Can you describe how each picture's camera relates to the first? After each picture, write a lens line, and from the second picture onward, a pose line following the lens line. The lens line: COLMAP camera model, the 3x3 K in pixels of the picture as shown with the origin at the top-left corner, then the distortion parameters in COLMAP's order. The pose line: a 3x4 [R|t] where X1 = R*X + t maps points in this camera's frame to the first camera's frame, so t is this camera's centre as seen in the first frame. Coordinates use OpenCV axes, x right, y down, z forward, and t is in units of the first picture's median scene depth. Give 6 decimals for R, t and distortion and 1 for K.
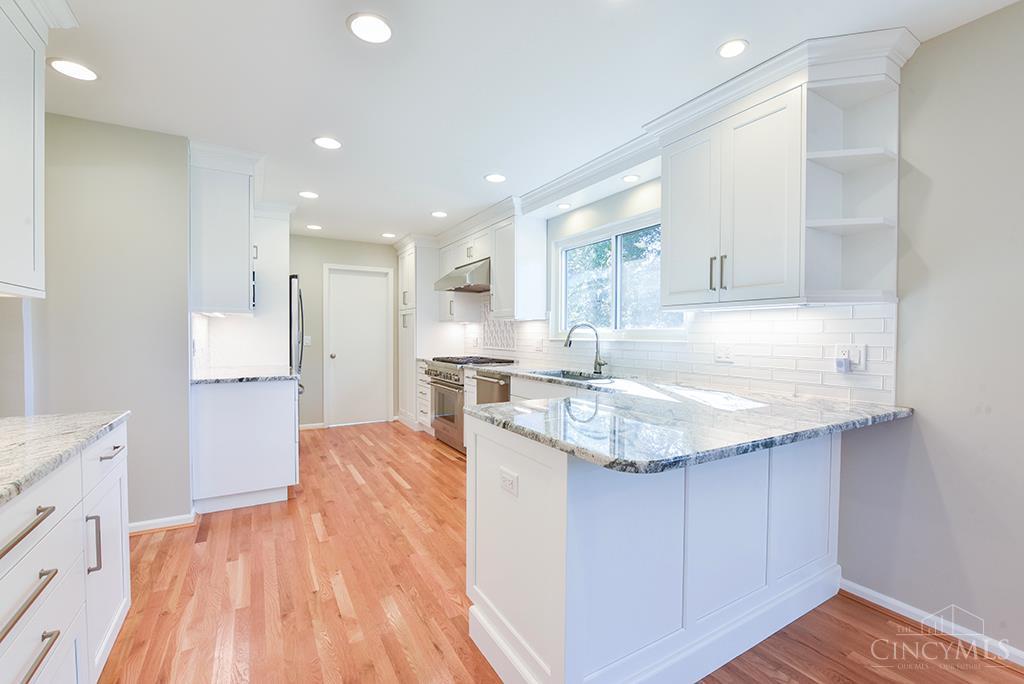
lens RADIAL K [[439.3, 0, 516.4], [0, 439.3, 344.5], [0, 0, 1]] dist [-0.008303, -0.000305]
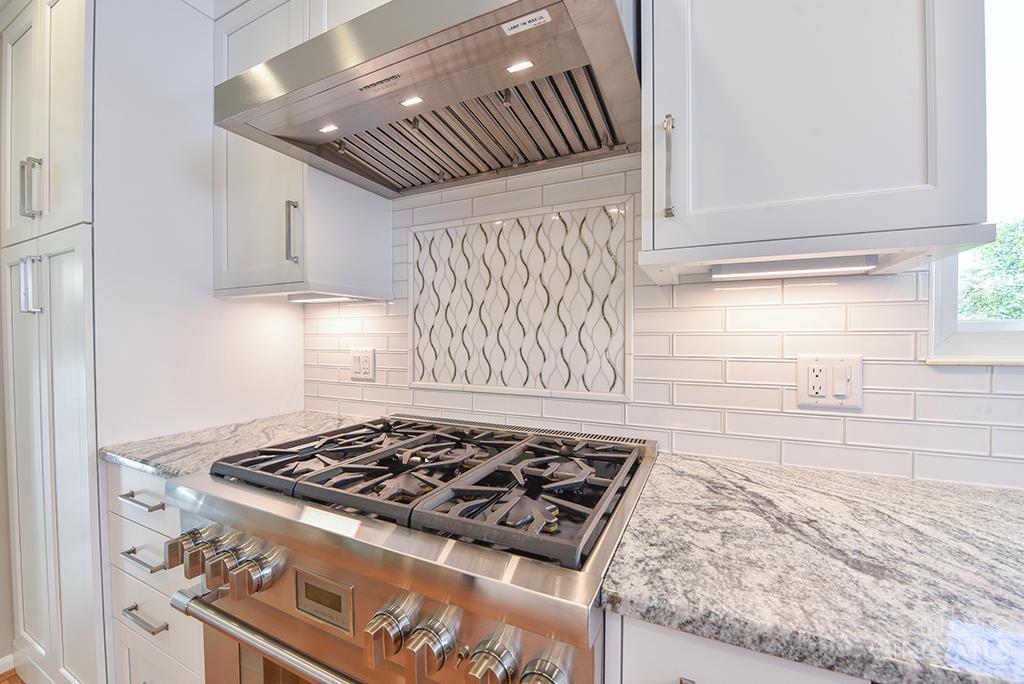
lens RADIAL K [[410.0, 0, 514.8], [0, 410.0, 337.4], [0, 0, 1]] dist [-0.013802, -0.001760]
pose [[0.830617, -0.020642, 0.556462, -0.240917], [0.024923, 0.999689, -0.000118, -0.032438], [-0.556287, 0.013967, 0.830873, 1.051204]]
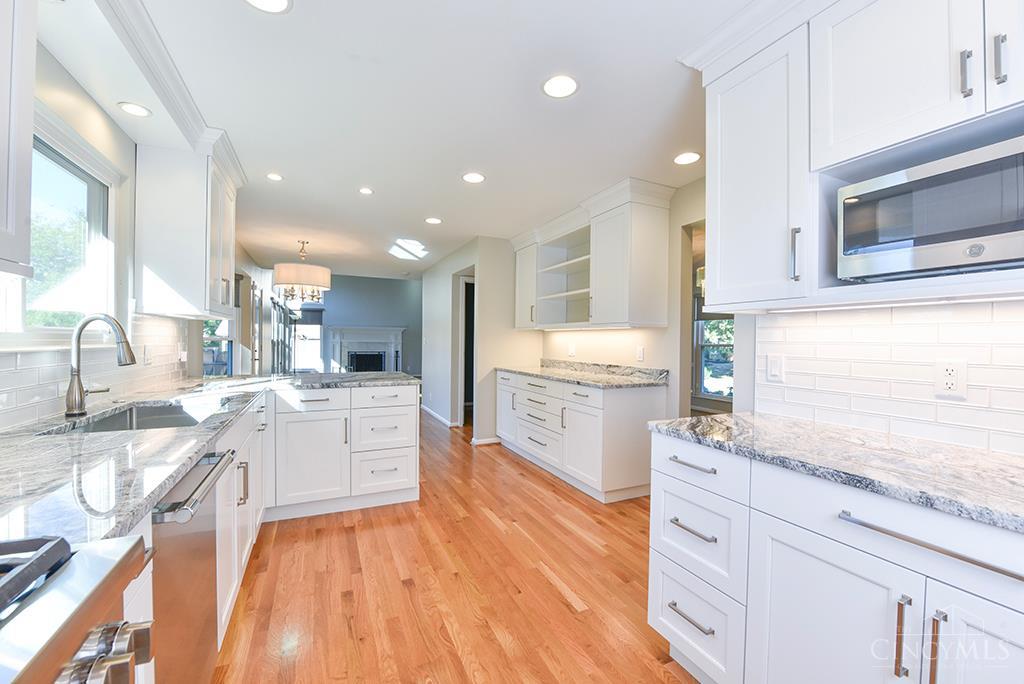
lens RADIAL K [[410.0, 0, 508.6], [0, 410.0, 343.5], [0, 0, 1]] dist [-0.013802, -0.001760]
pose [[-0.994405, -0.010159, 0.105146, -0.322307], [-0.006865, 0.999476, 0.031643, -0.031468], [-0.105412, 0.030744, -0.993953, 1.288226]]
